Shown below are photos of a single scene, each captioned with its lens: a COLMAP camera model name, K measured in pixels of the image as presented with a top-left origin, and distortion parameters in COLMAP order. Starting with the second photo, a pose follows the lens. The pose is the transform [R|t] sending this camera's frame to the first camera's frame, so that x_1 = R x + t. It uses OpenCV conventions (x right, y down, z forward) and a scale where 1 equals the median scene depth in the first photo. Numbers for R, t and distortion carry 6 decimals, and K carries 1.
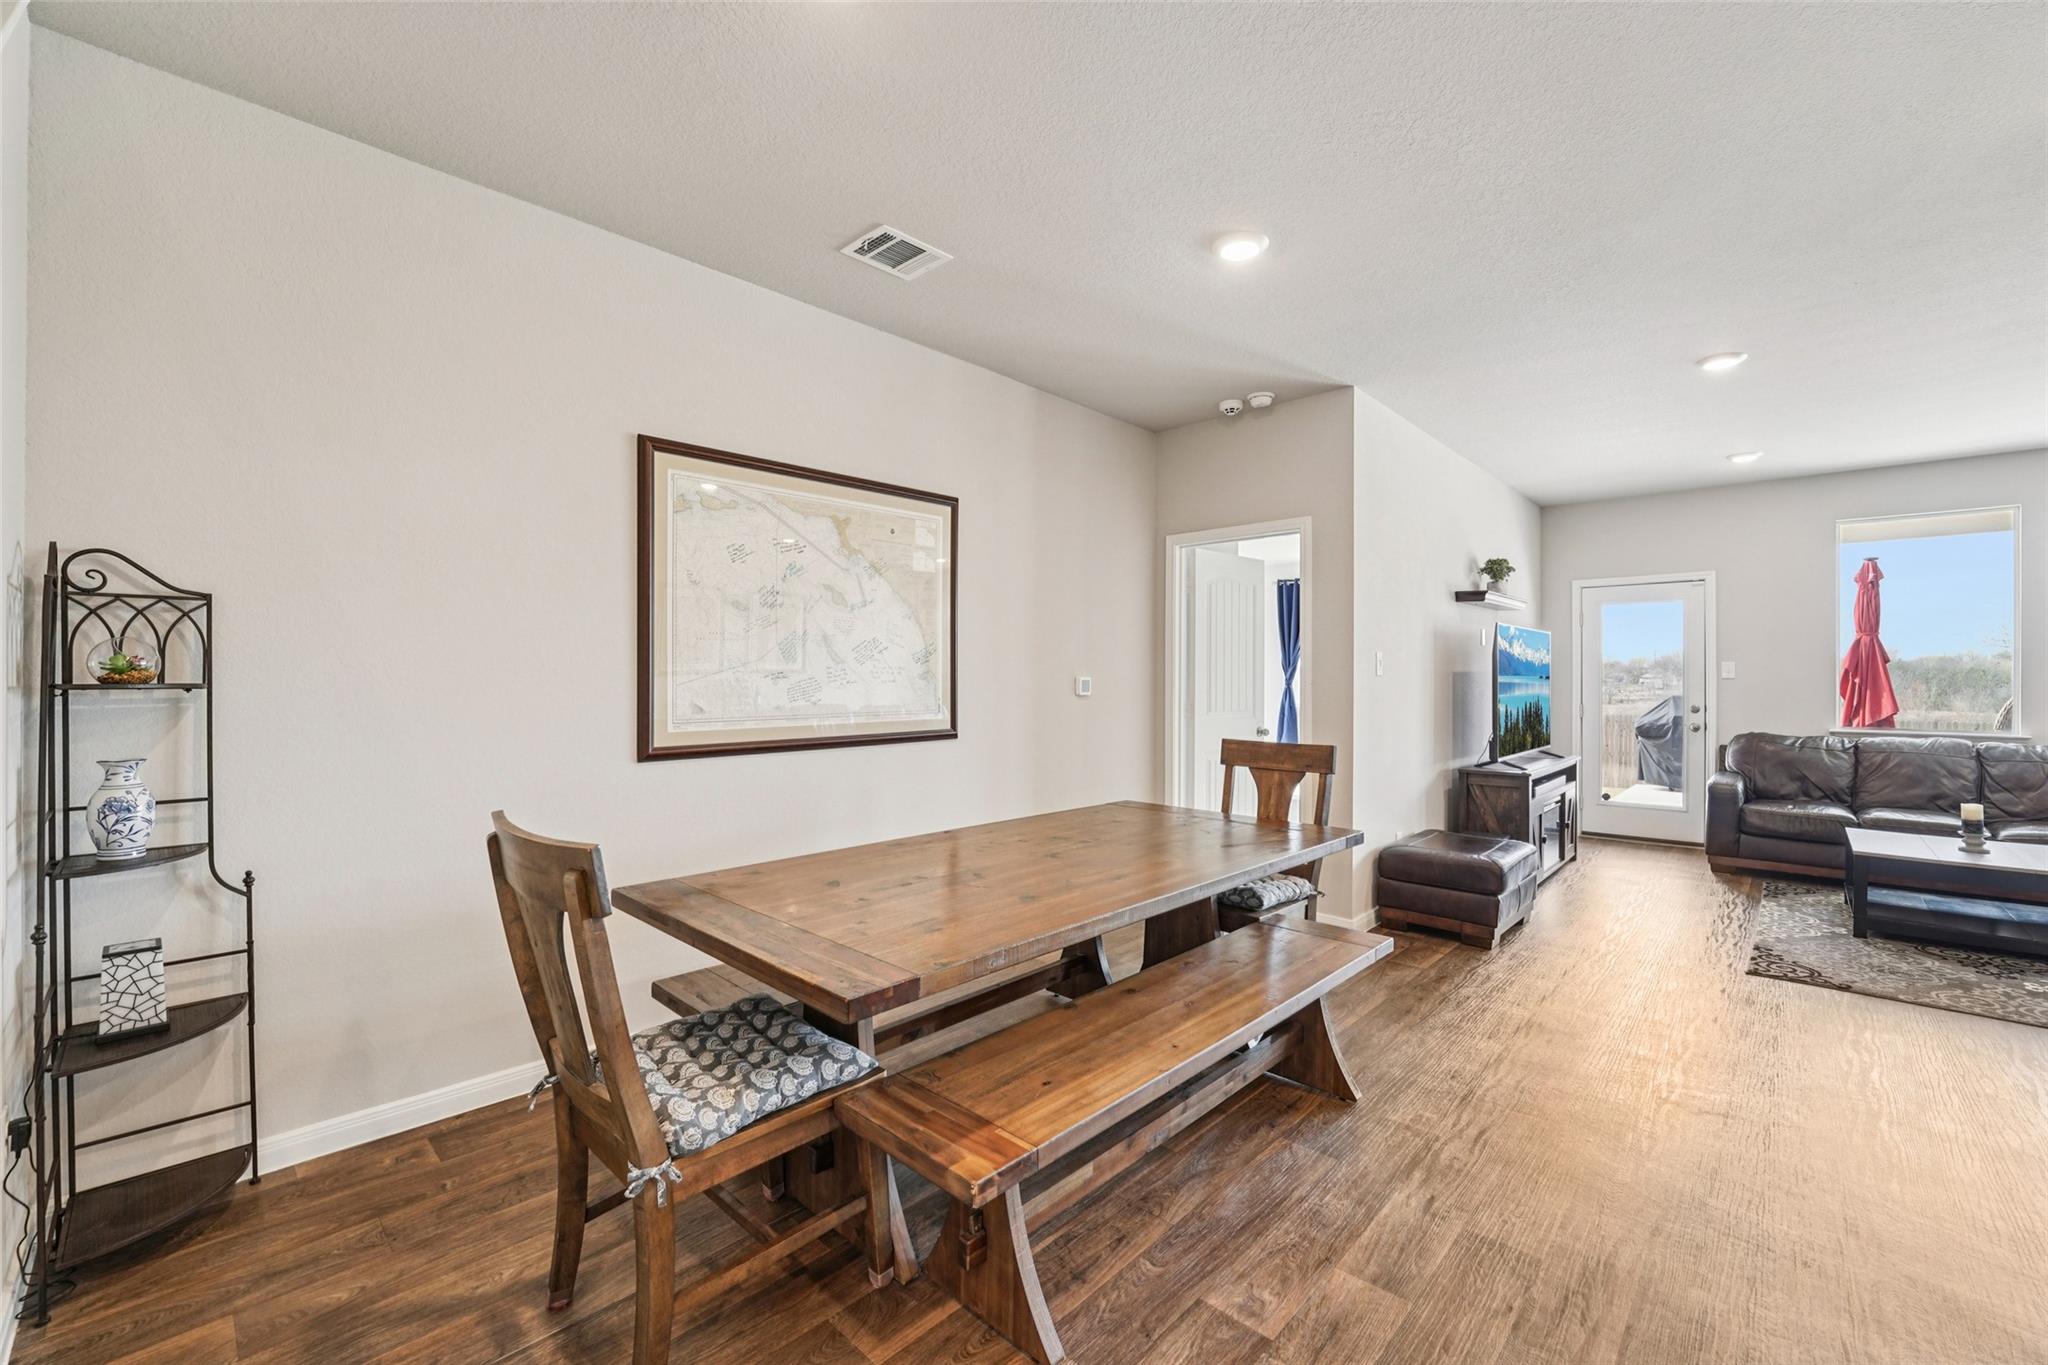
lens RADIAL K [[844.9, 0, 1009.2], [0, 844.9, 671.2], [0, 0, 1]] dist [-0.026999, 0.004012]
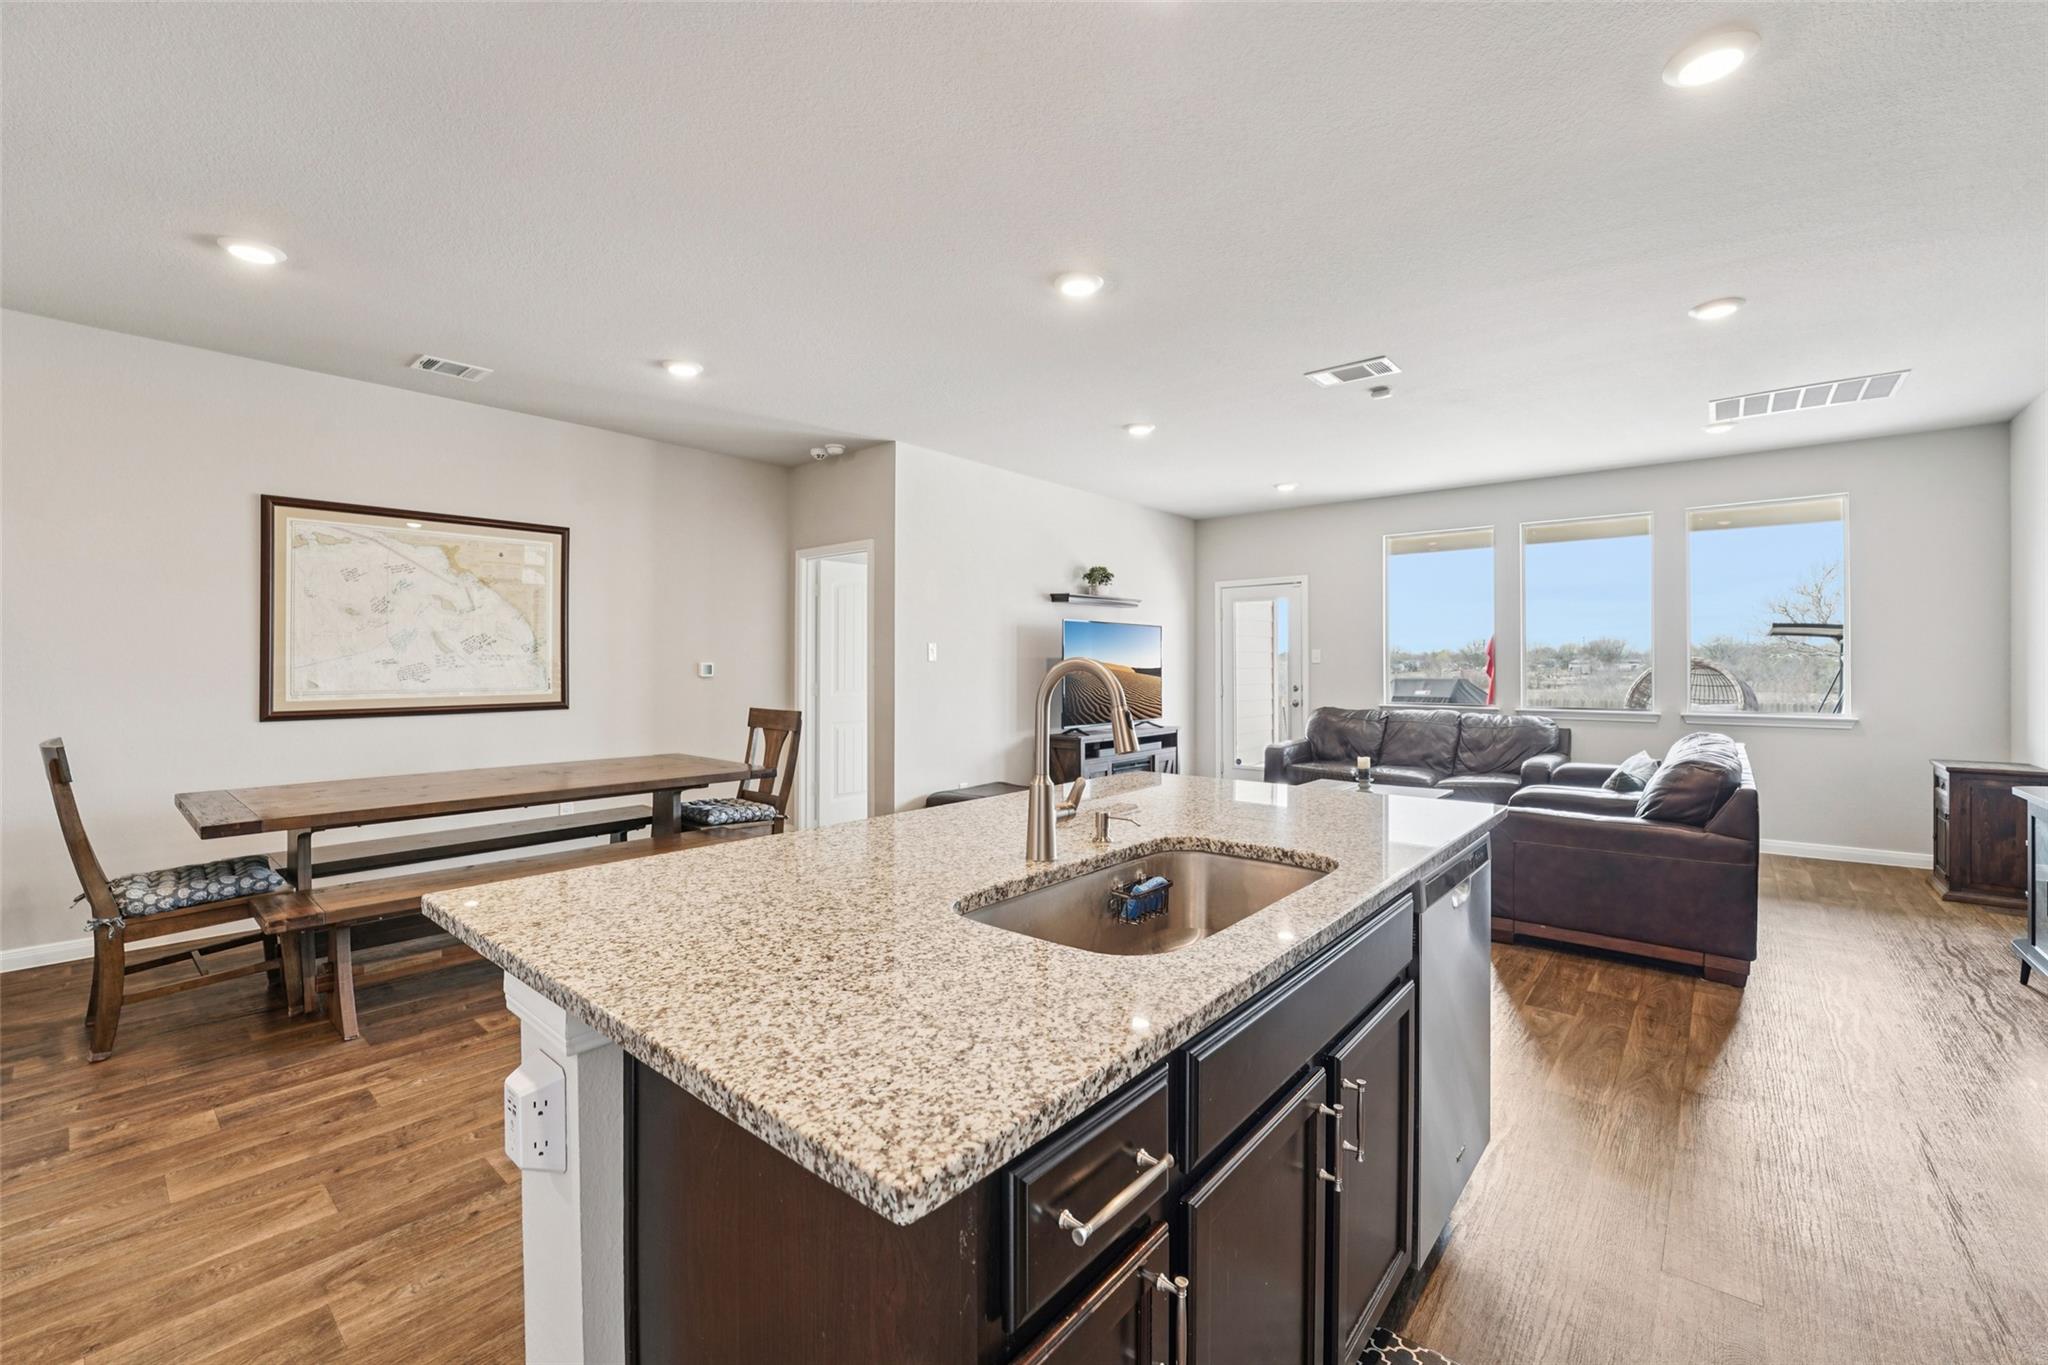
lens RADIAL K [[844.9, 0, 1007.3], [0, 844.9, 611.8], [0, 0, 1]] dist [-0.026999, 0.004012]
pose [[0.998954, -0.000776, 0.045718, 0.593402], [0.003380, 0.998375, -0.056893, 0.004837], [-0.045599, 0.056988, 0.997333, -0.361589]]
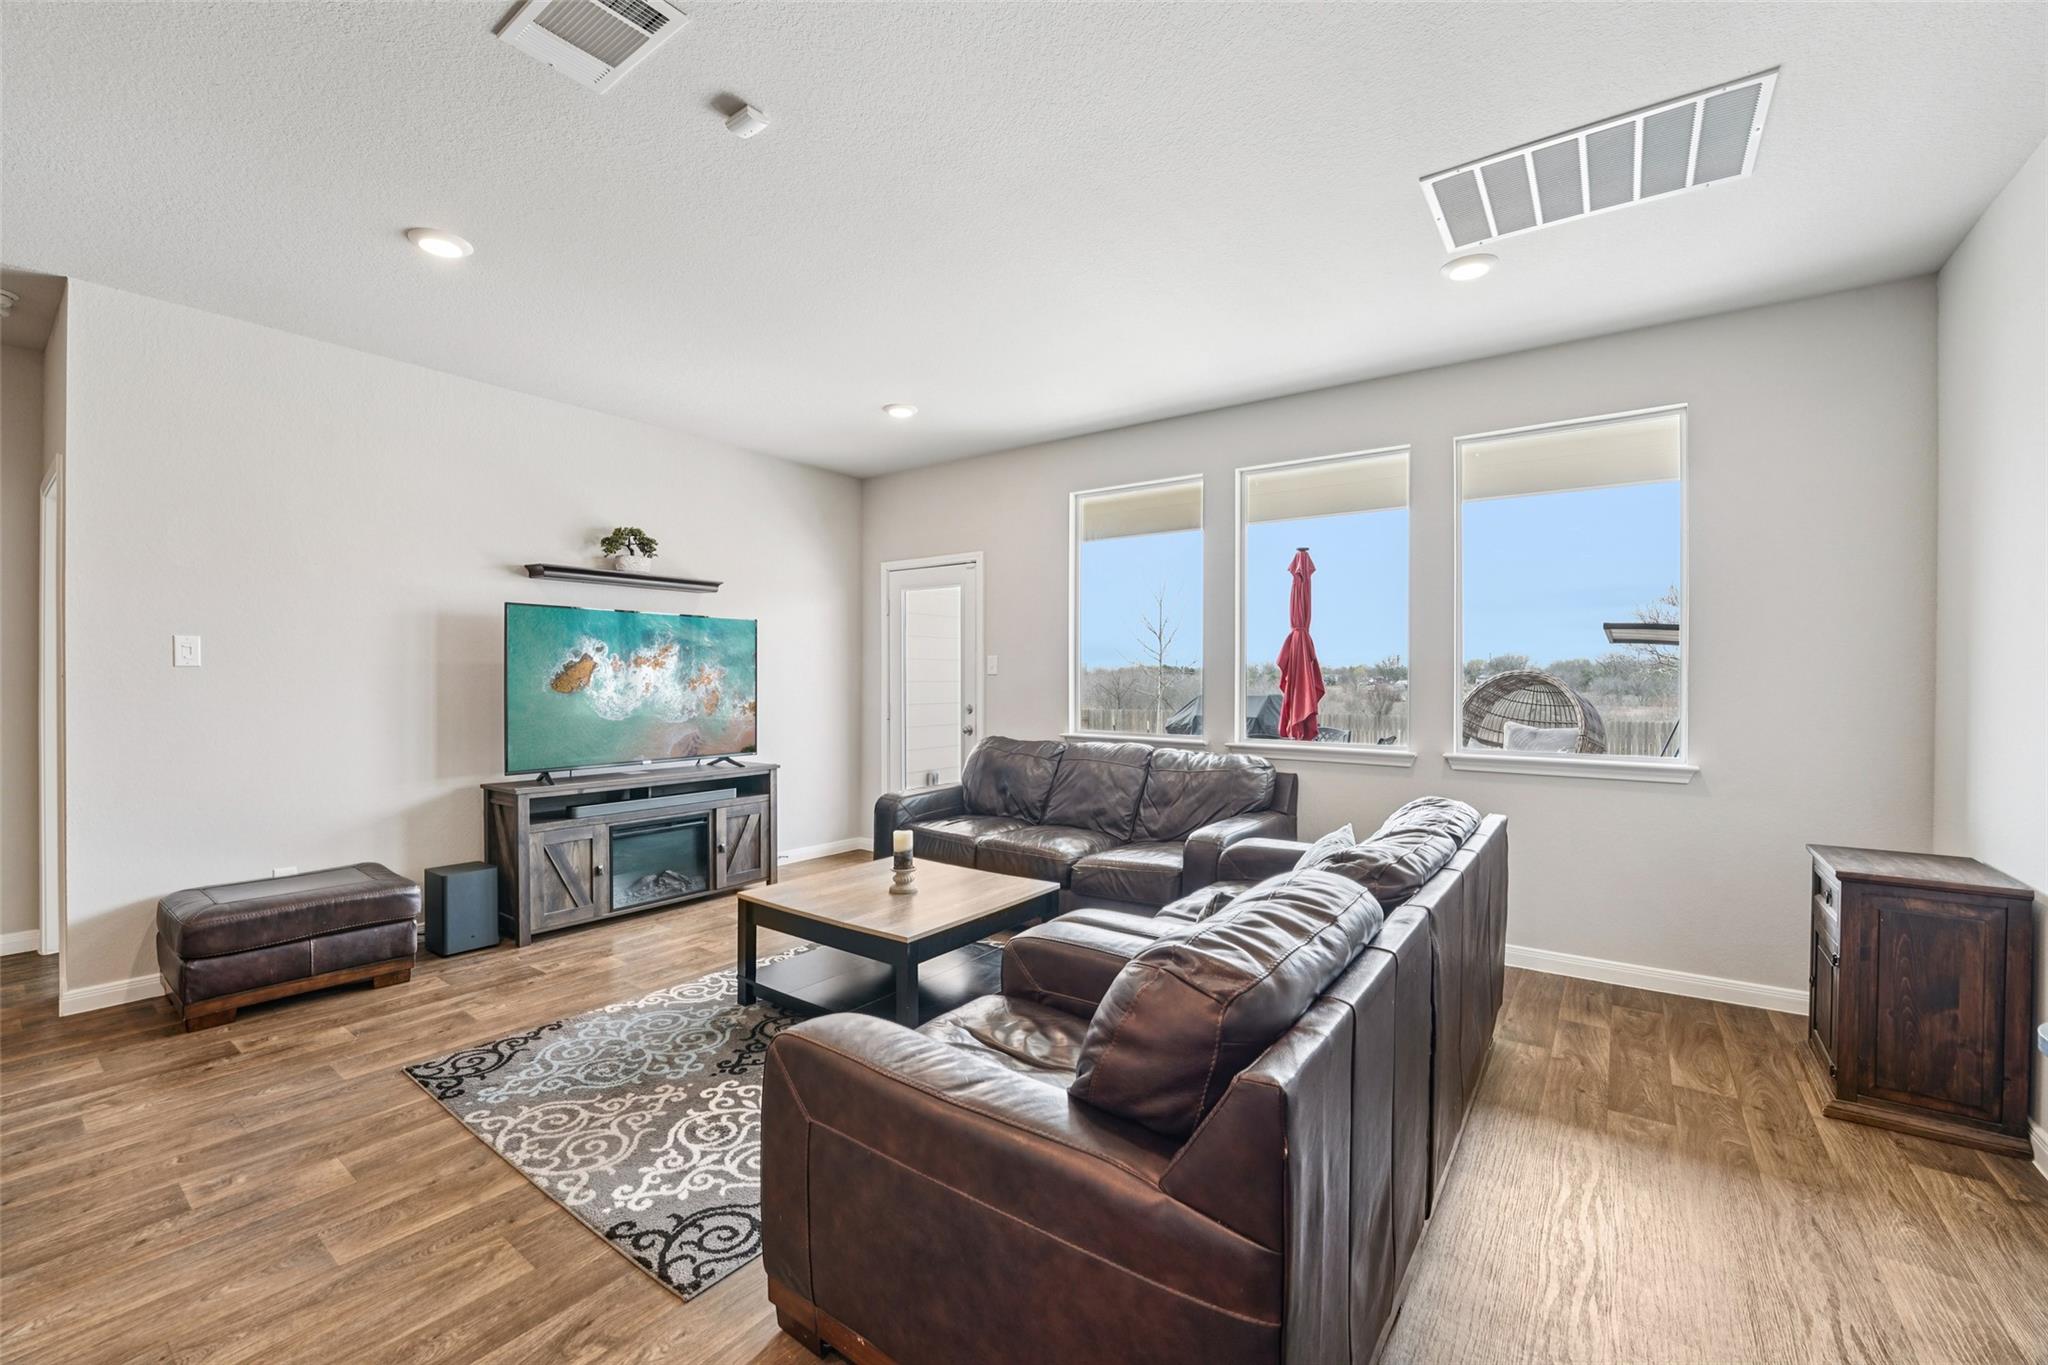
lens RADIAL K [[844.9, 0, 1001.3], [0, 844.9, 653.8], [0, 0, 1]] dist [-0.026999, 0.004012]
pose [[0.992631, 0.004883, 0.121075, 1.183621], [-0.002711, 0.999833, -0.018090, 0.005784], [-0.121144, 0.017629, 0.992478, 0.118682]]
